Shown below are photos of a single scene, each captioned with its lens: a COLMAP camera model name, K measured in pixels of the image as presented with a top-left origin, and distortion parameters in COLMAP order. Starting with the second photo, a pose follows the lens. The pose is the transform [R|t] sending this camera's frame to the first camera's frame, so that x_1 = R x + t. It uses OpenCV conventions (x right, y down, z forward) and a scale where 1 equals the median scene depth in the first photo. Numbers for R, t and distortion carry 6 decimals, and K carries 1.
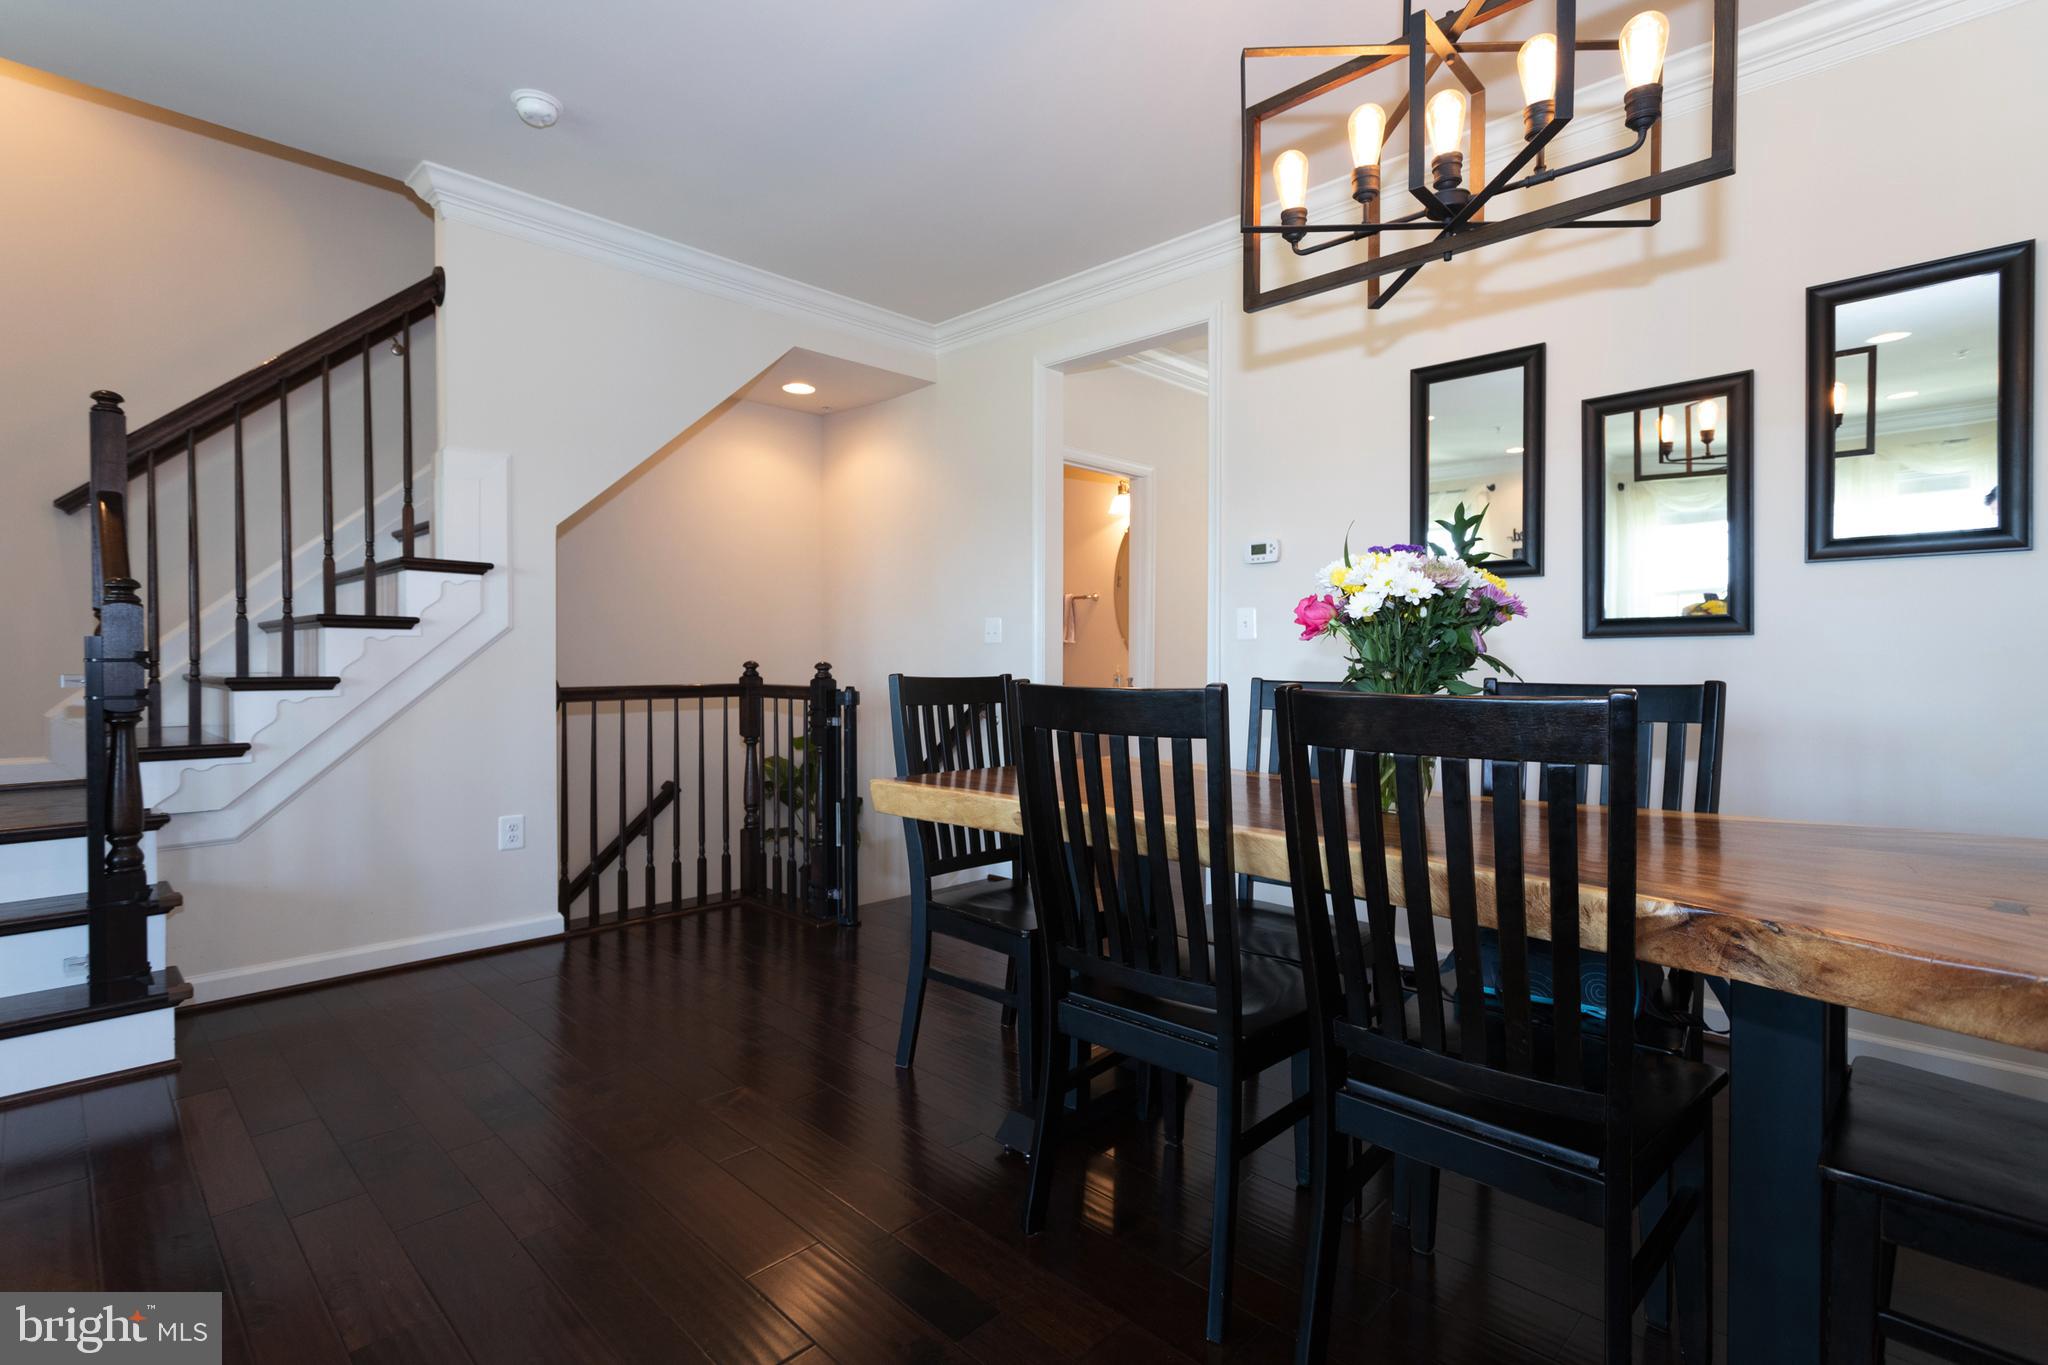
lens RADIAL K [[968.8, 0, 1021.7], [0, 968.8, 671.4], [0, 0, 1]] dist [0.003136, 0.000772]
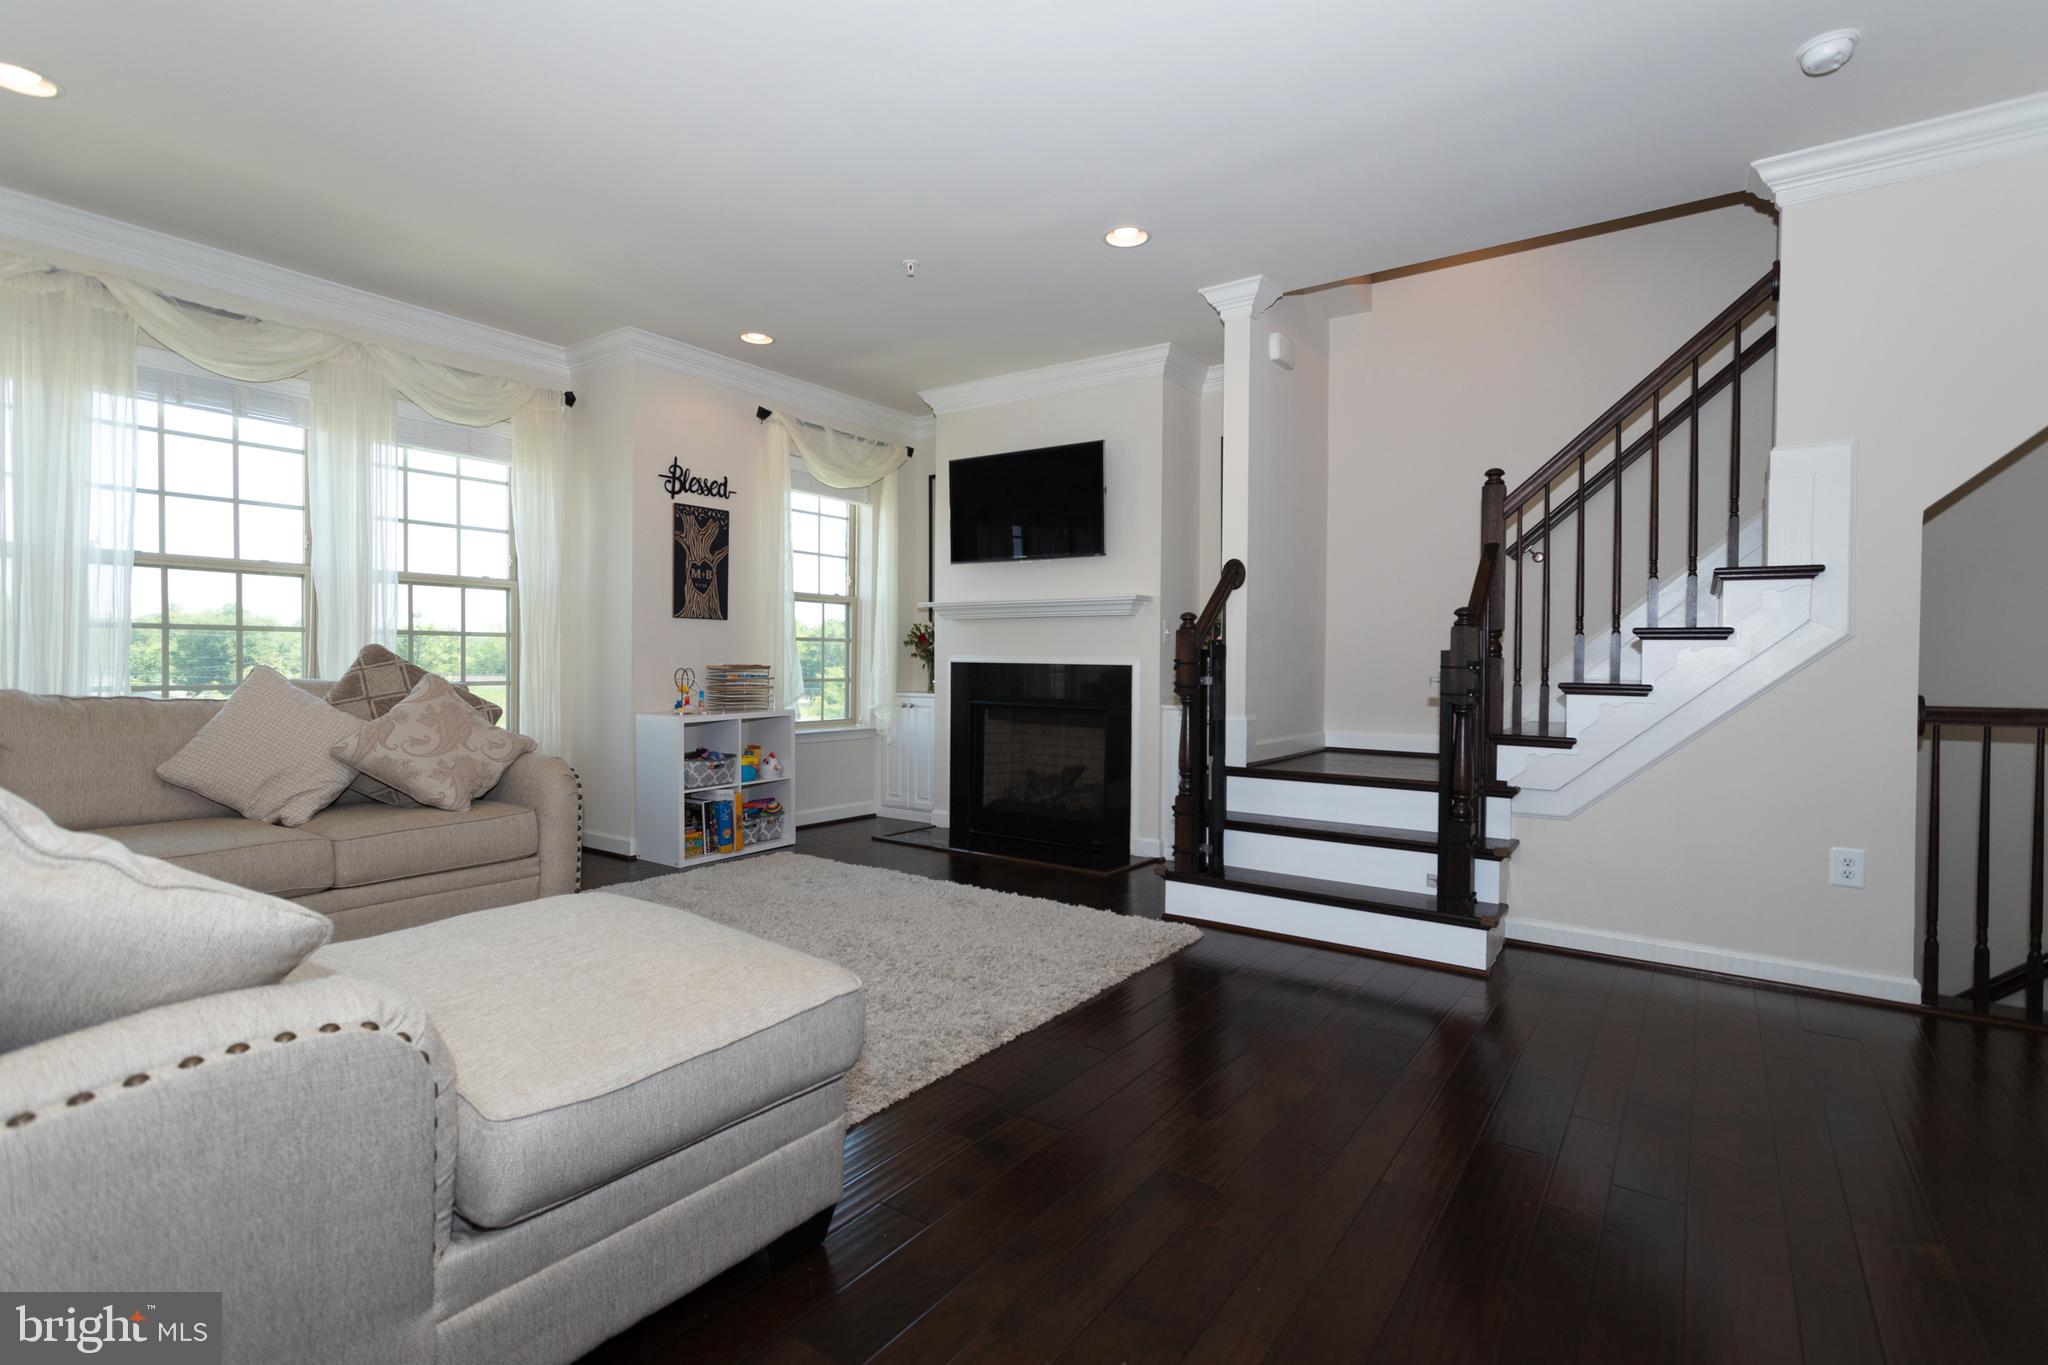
lens RADIAL K [[968.8, 0, 1021.7], [0, 968.8, 671.4], [0, 0, 1]] dist [0.003136, 0.000772]
pose [[0.148253, 0.012402, -0.988872, 0.292726], [-0.019880, 0.999757, 0.009558, -0.006753], [0.988750, 0.018242, 0.148463, 0.153327]]
